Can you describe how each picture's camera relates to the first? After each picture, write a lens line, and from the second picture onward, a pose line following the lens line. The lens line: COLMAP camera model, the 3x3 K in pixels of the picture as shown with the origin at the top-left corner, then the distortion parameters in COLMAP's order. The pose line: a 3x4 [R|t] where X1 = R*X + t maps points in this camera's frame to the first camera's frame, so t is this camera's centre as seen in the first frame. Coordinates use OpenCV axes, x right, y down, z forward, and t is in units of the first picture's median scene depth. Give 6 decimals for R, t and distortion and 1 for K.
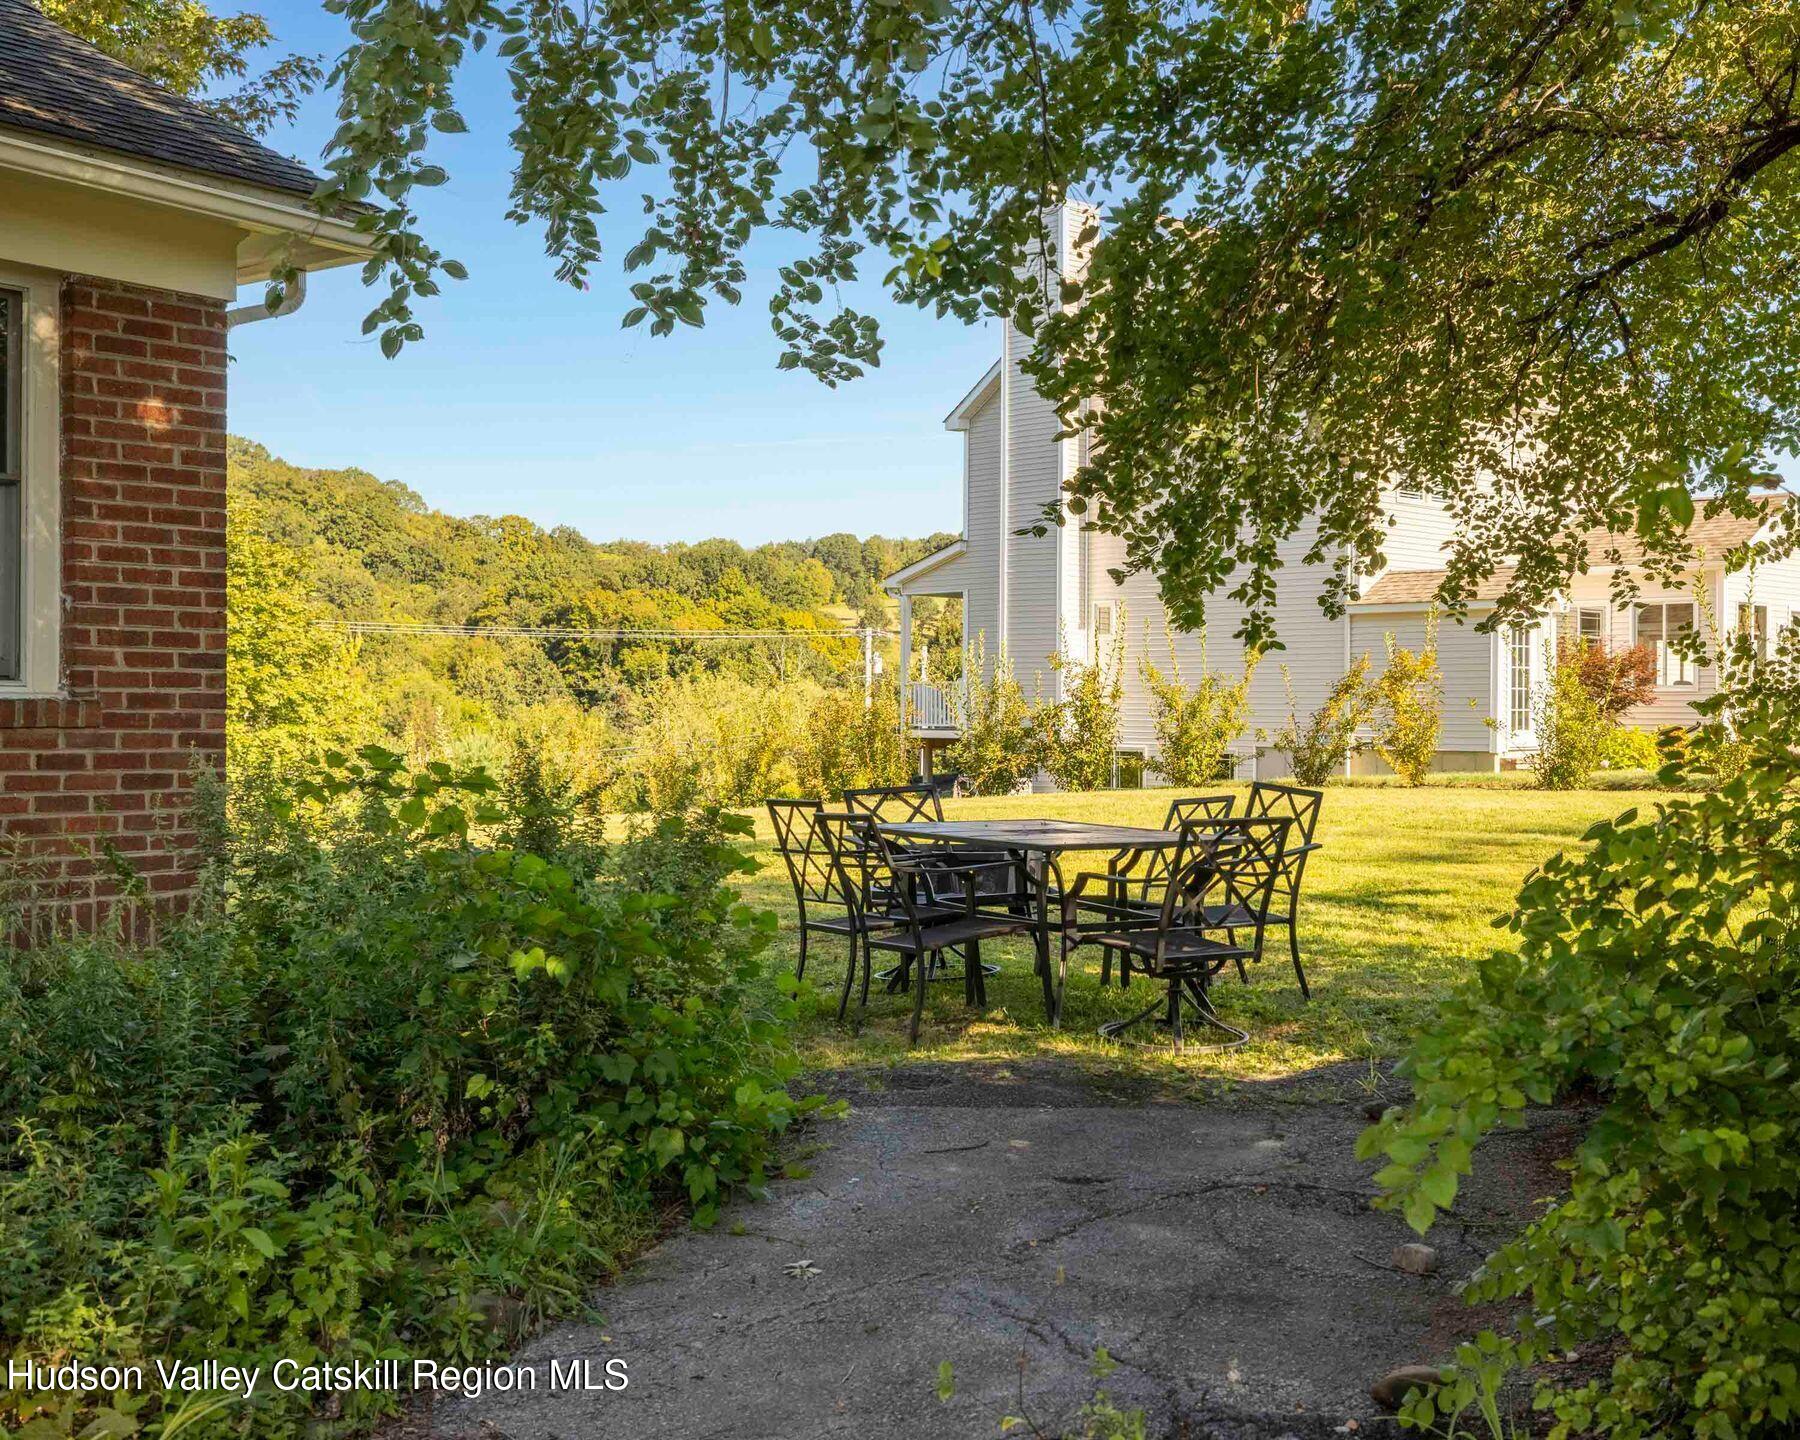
lens RADIAL K [[1900.8, 0, 900.0], [0, 1900.8, 720.0], [0, 0, 1]] dist [0.001635, 0.000744]
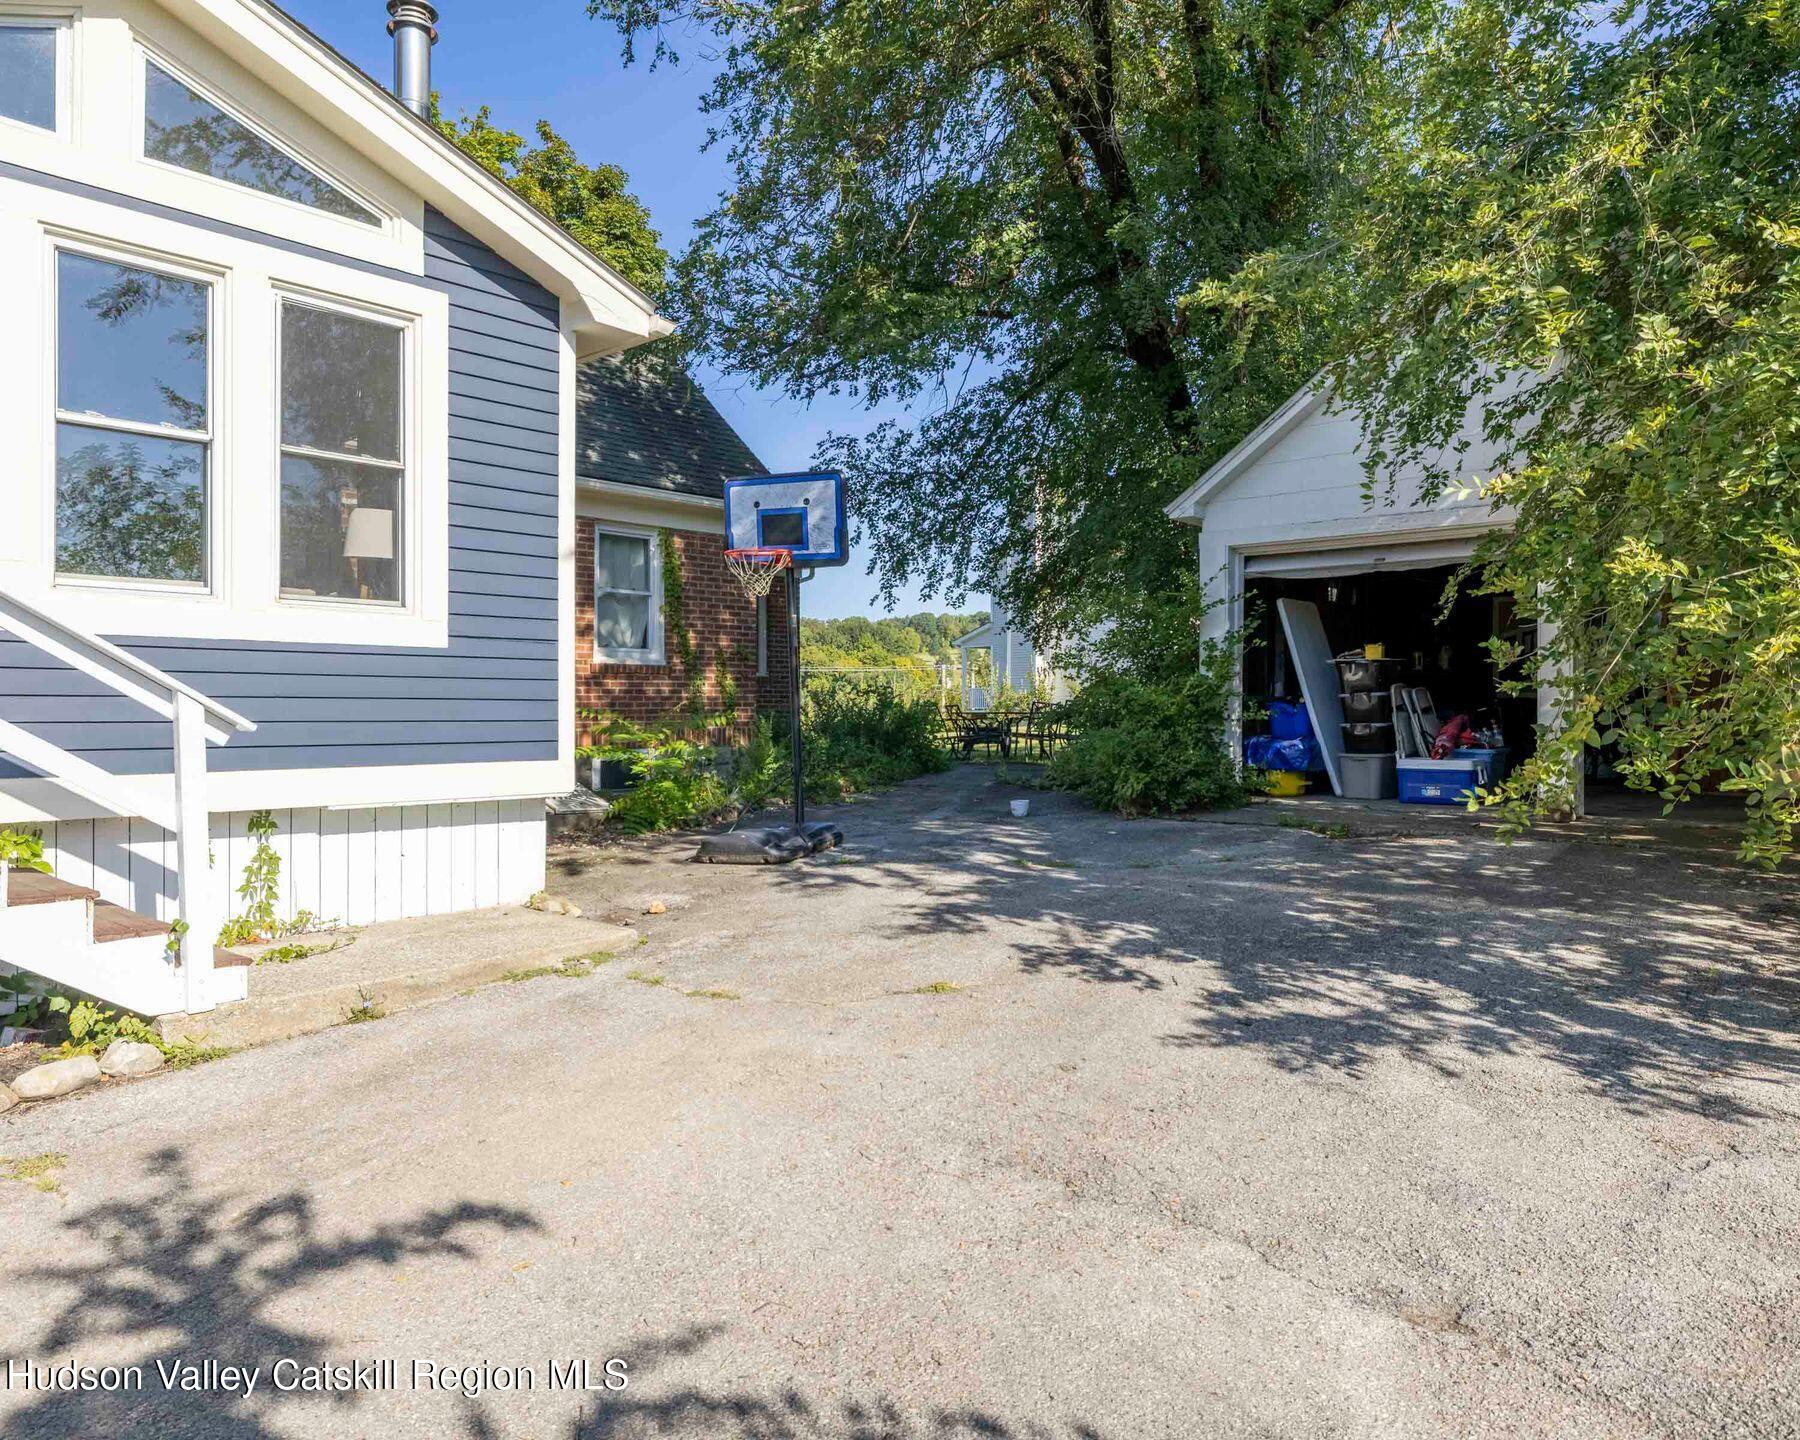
lens RADIAL K [[1332.2, 0, 900.0], [0, 1332.2, 720.0], [0, 0, 1]] dist [-0.000147, -0.000127]
pose [[0.999068, -0.009401, -0.042124, -0.003898], [0.008942, 0.999899, -0.011062, 0.017701], [0.042224, 0.010675, 0.999051, -0.281317]]
